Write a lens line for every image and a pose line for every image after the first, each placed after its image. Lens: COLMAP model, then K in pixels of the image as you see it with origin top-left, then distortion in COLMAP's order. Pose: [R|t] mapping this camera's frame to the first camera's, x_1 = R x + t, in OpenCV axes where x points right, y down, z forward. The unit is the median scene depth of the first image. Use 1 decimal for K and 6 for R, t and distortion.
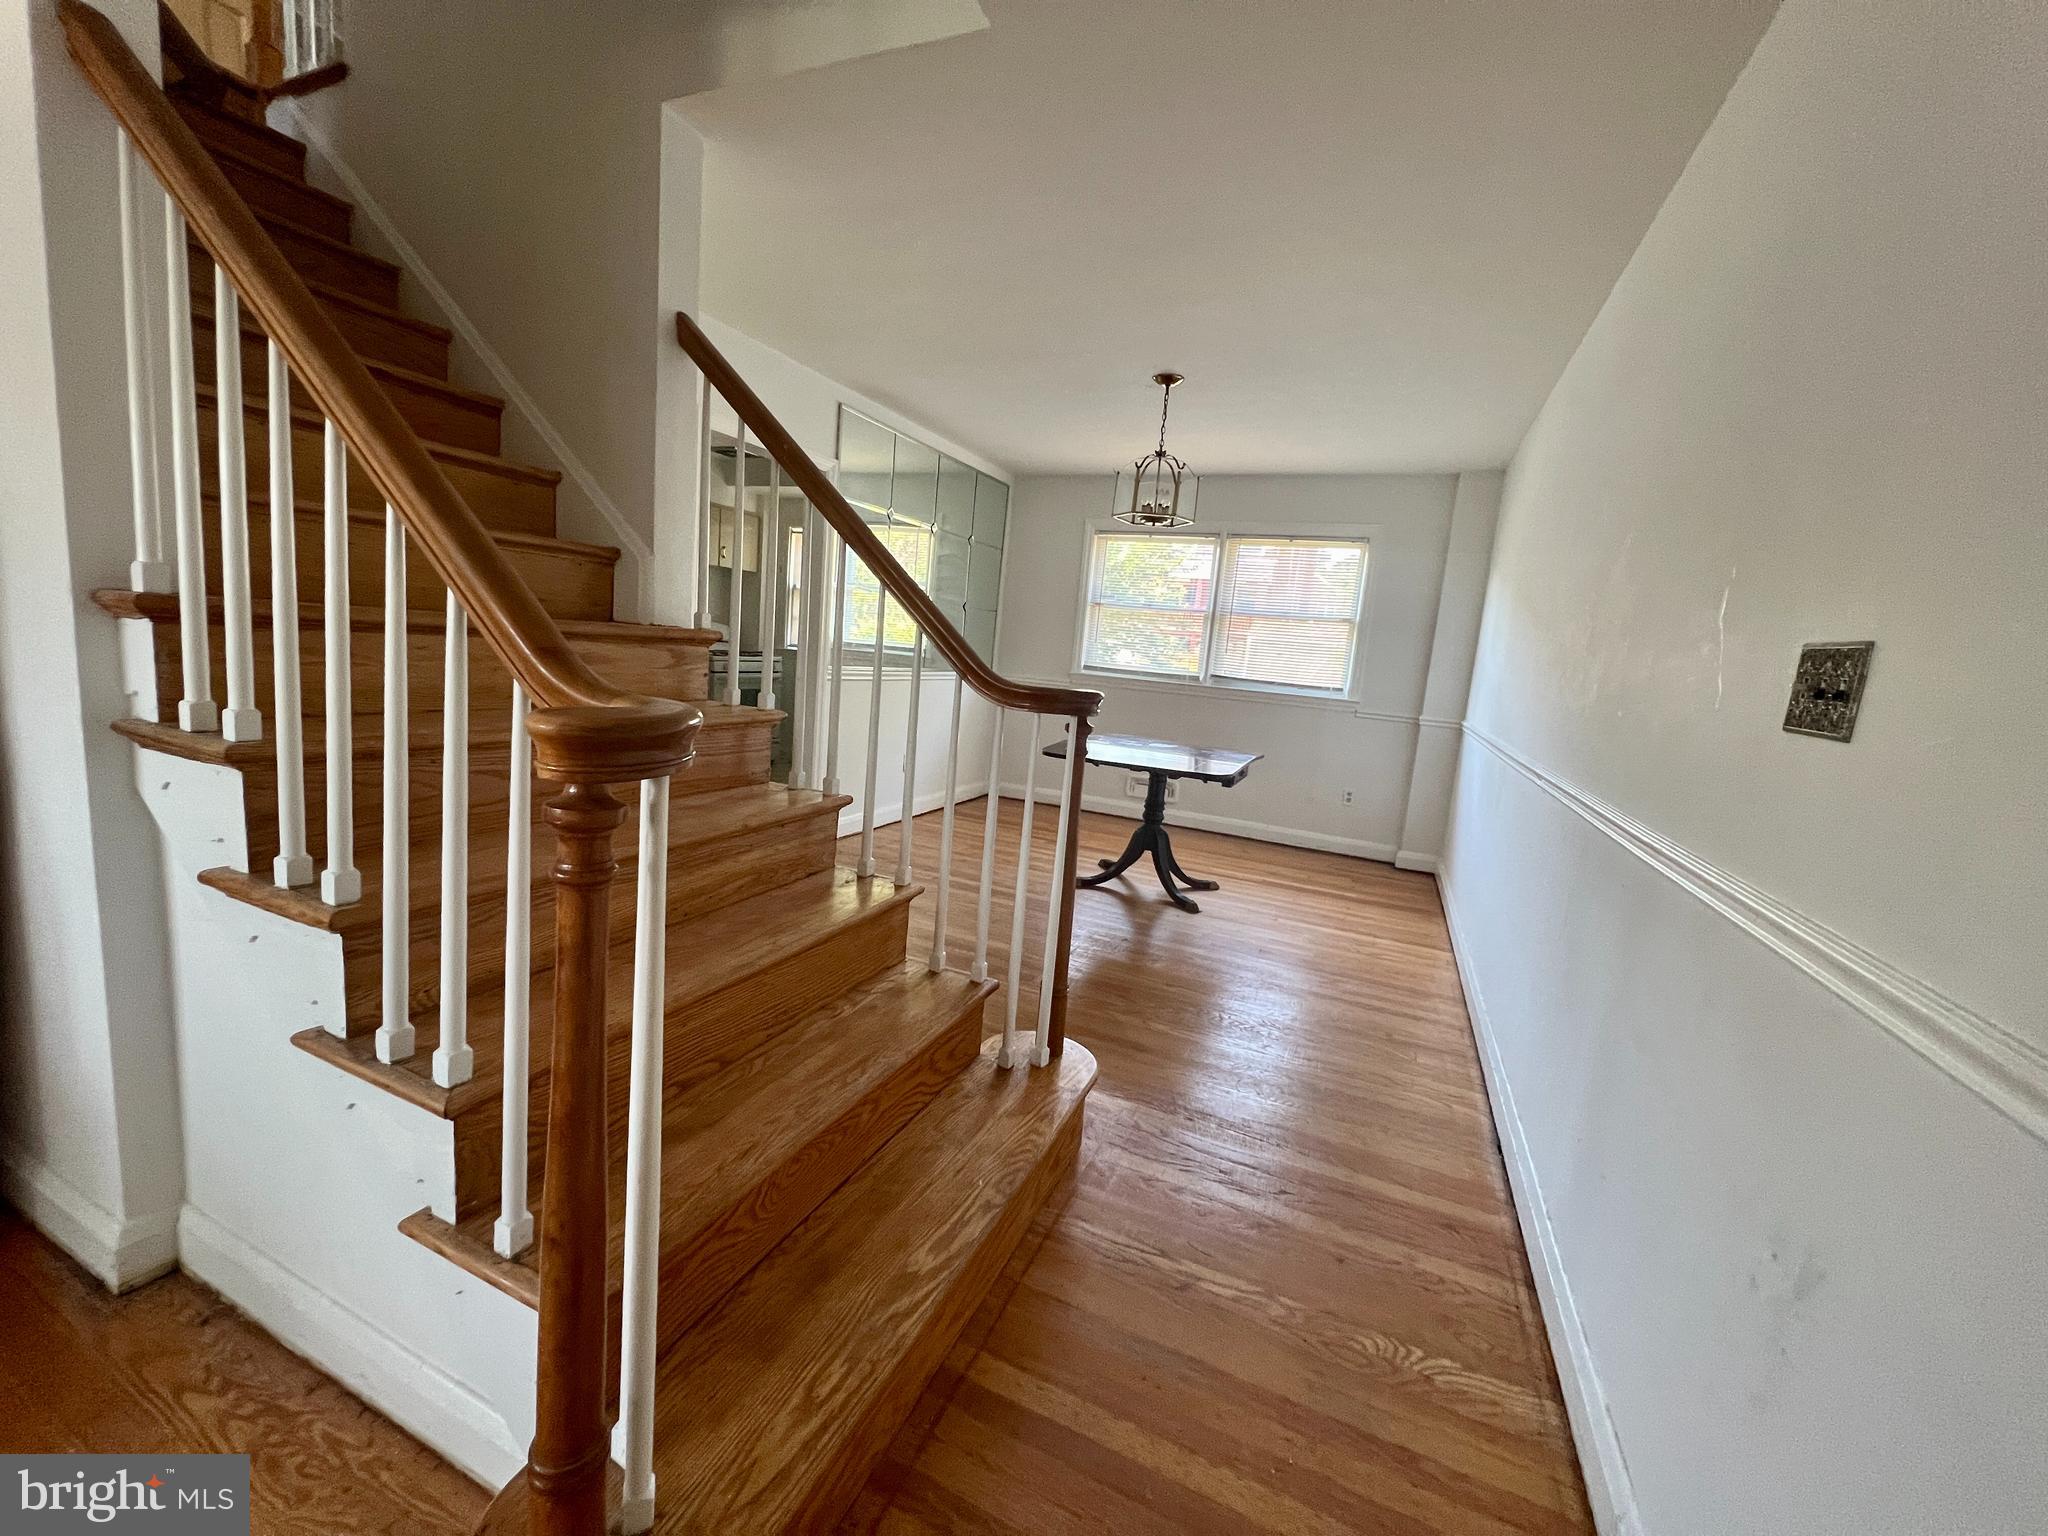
lens RADIAL K [[817.7, 0, 1022.7], [0, 817.7, 766.7], [0, 0, 1]] dist [-0.000181, 0.000420]
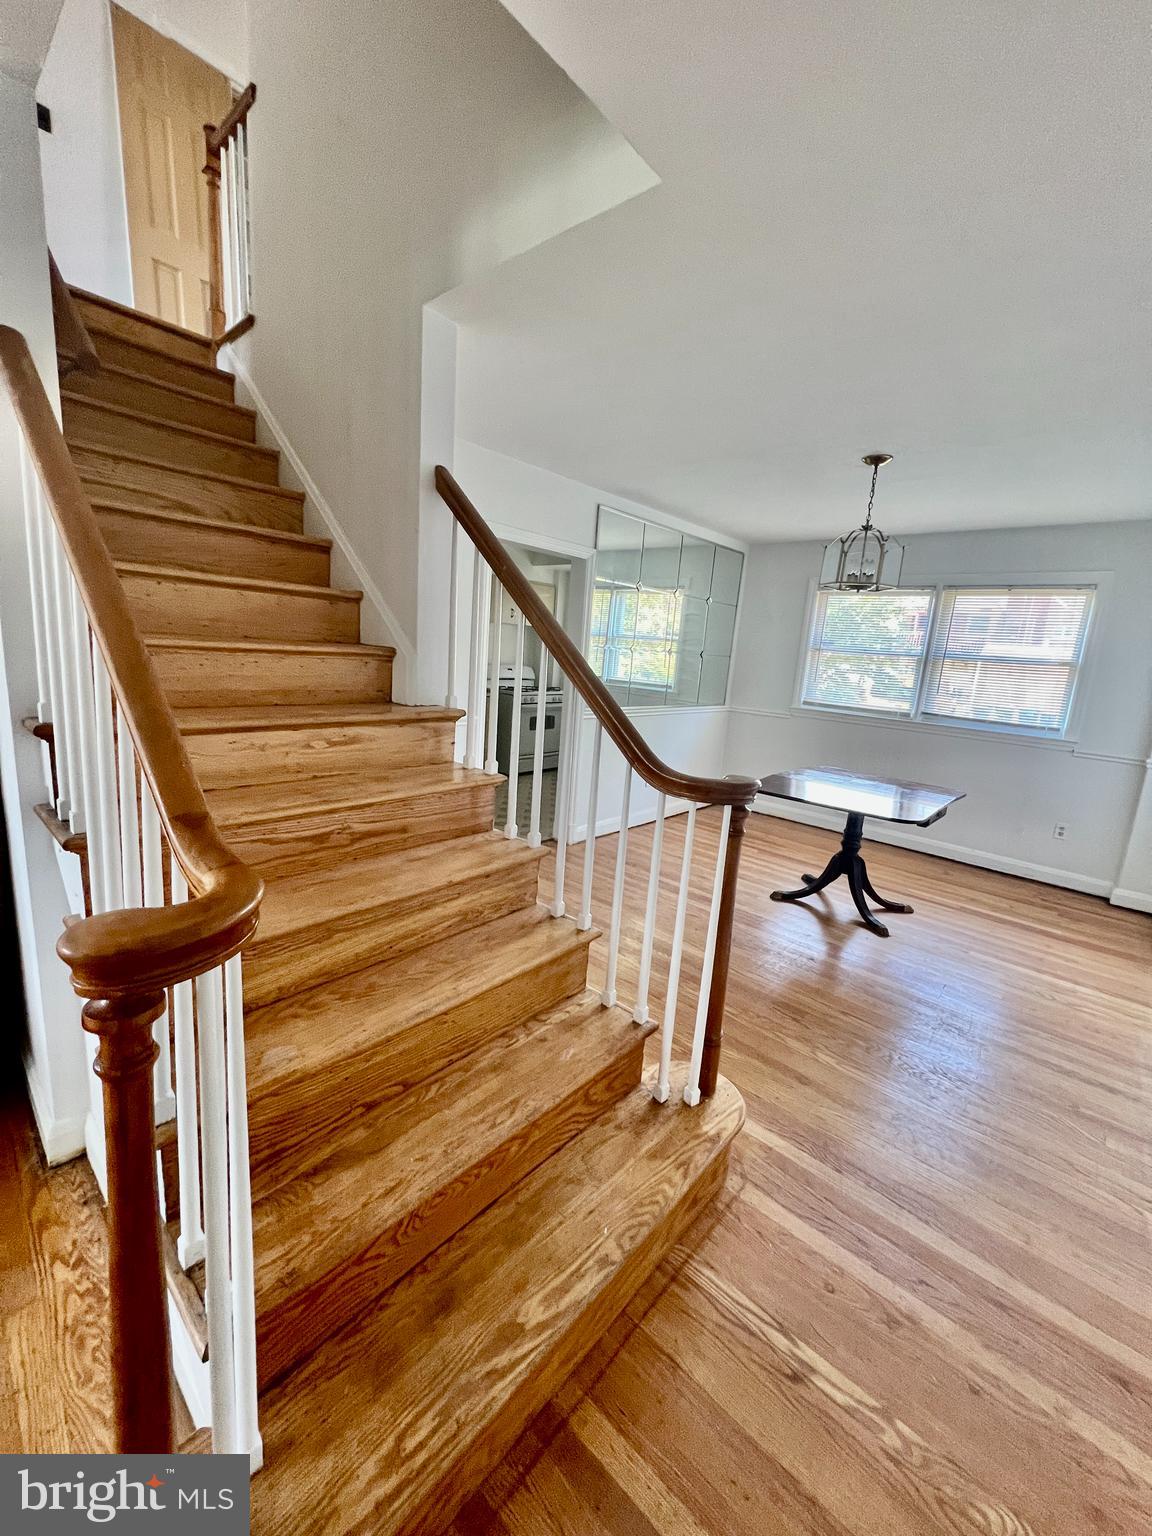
lens RADIAL K [[613.3, 0, 576.0], [0, 613.3, 768.0], [0, 0, 1]] dist [-0.000181, 0.000420]
pose [[0.951244, 0.039518, -0.305896, 0.119574], [-0.033343, 0.999121, 0.025388, -0.125689], [0.306631, -0.013951, 0.951726, 0.157880]]
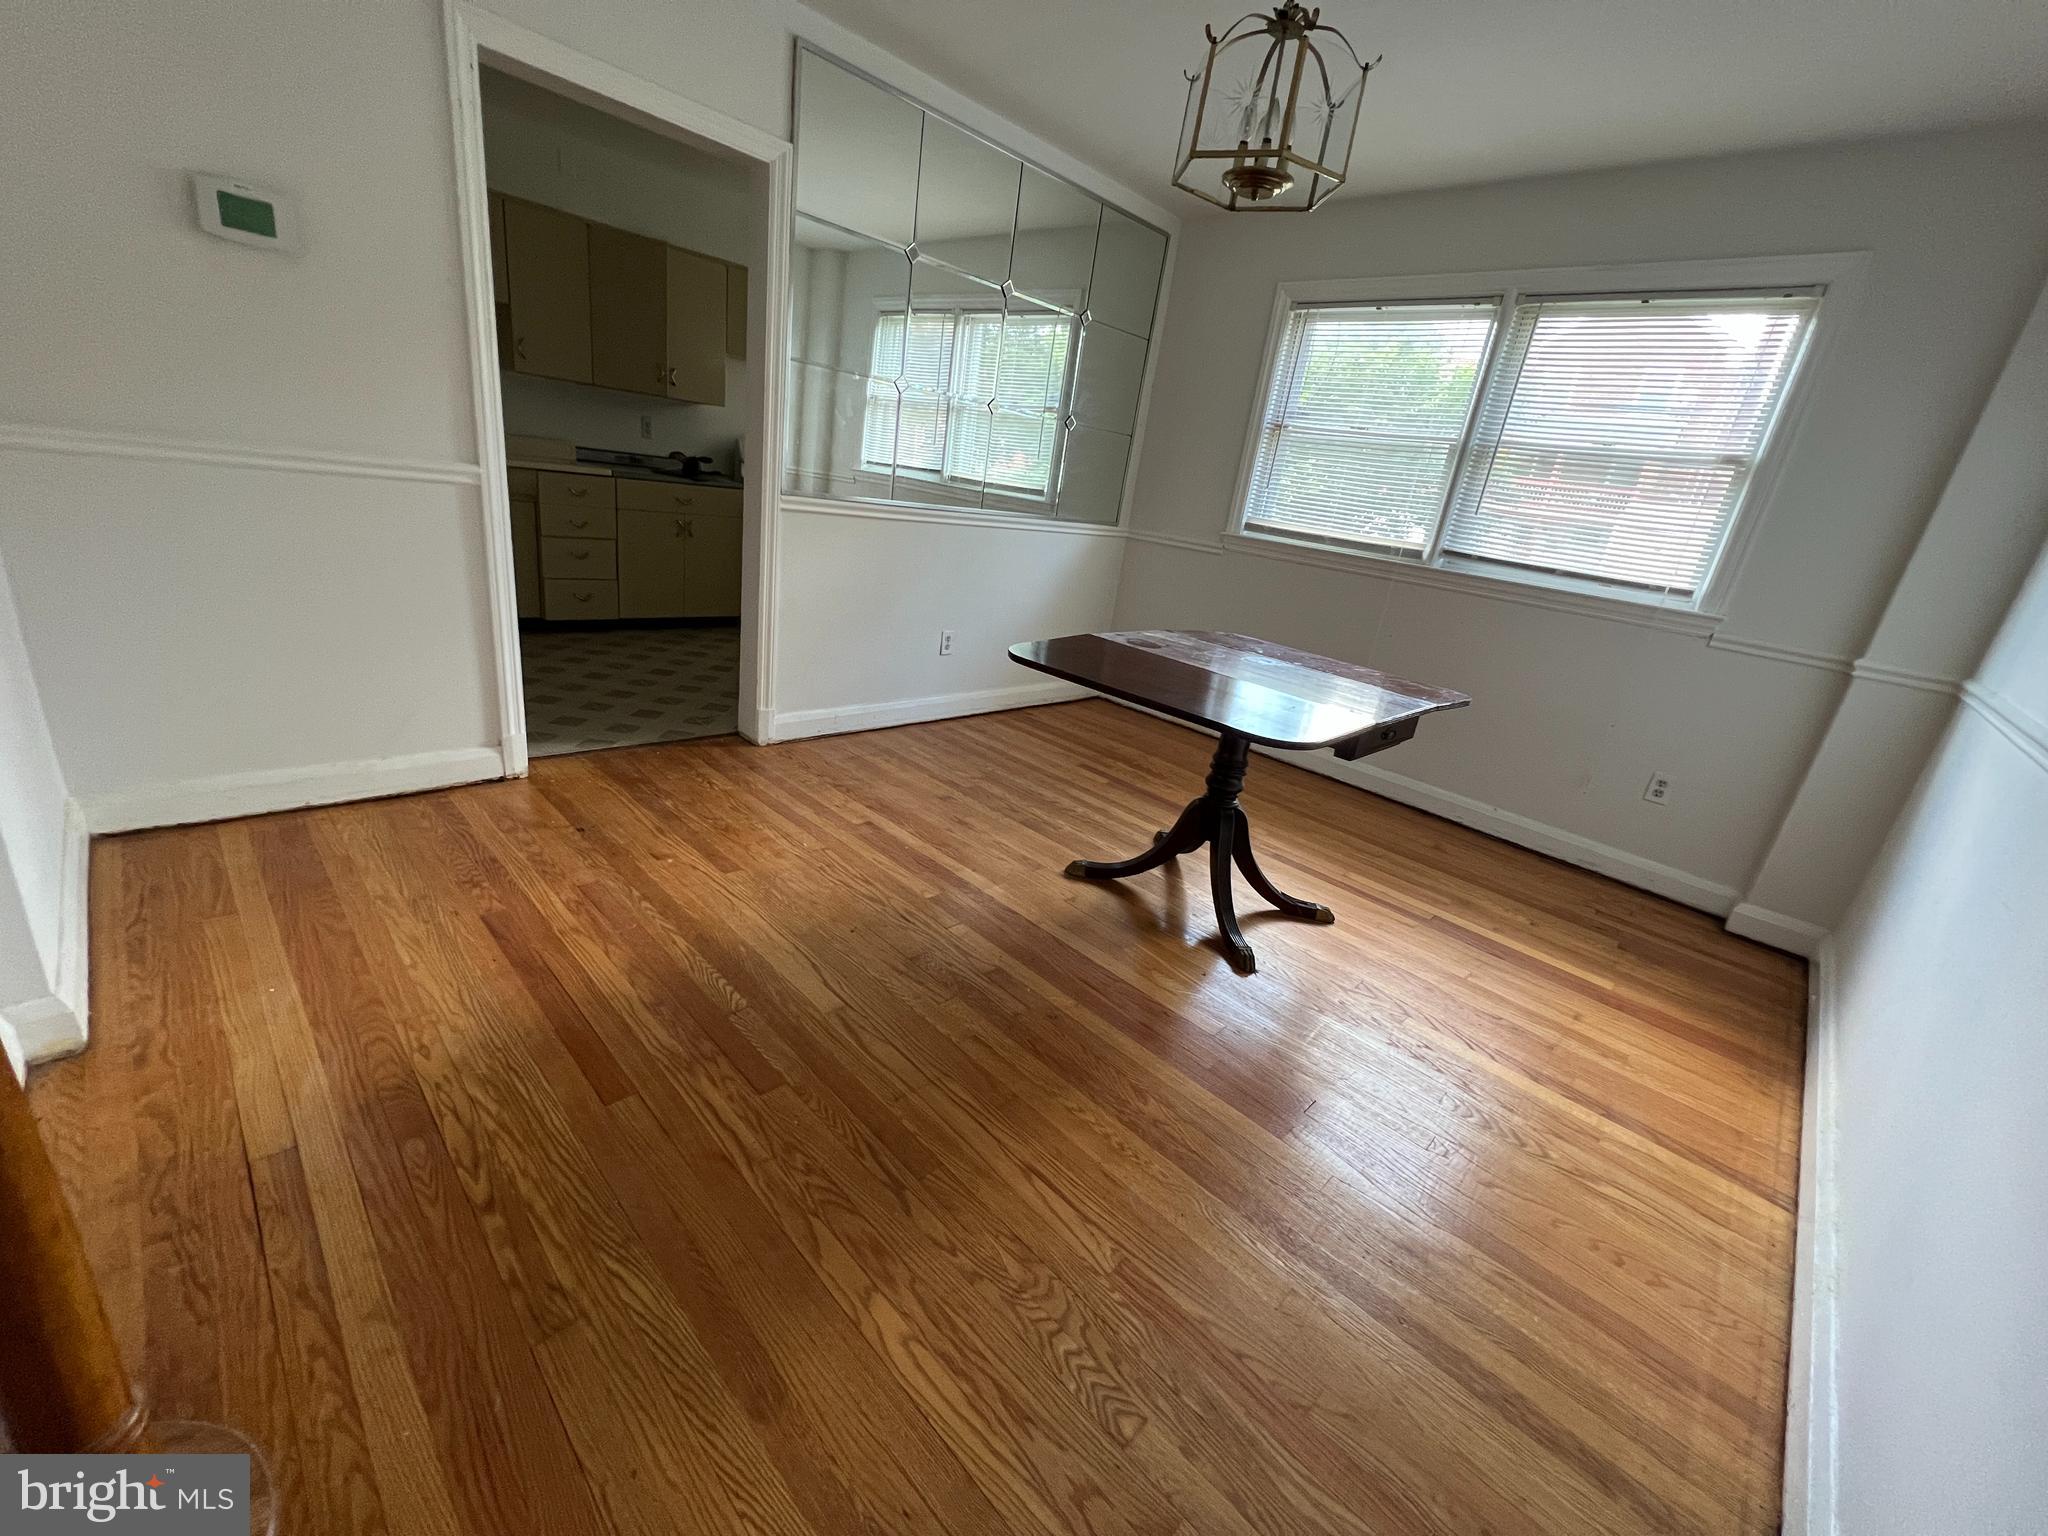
lens RADIAL K [[817.7, 0, 1022.7], [0, 817.7, 766.7], [0, 0, 1]] dist [-0.000181, 0.000420]
pose [[0.936253, 0.153793, -0.315877, 0.473006], [-0.104095, 0.980159, 0.168681, -0.076922], [0.335551, -0.125047, 0.933685, 0.951317]]
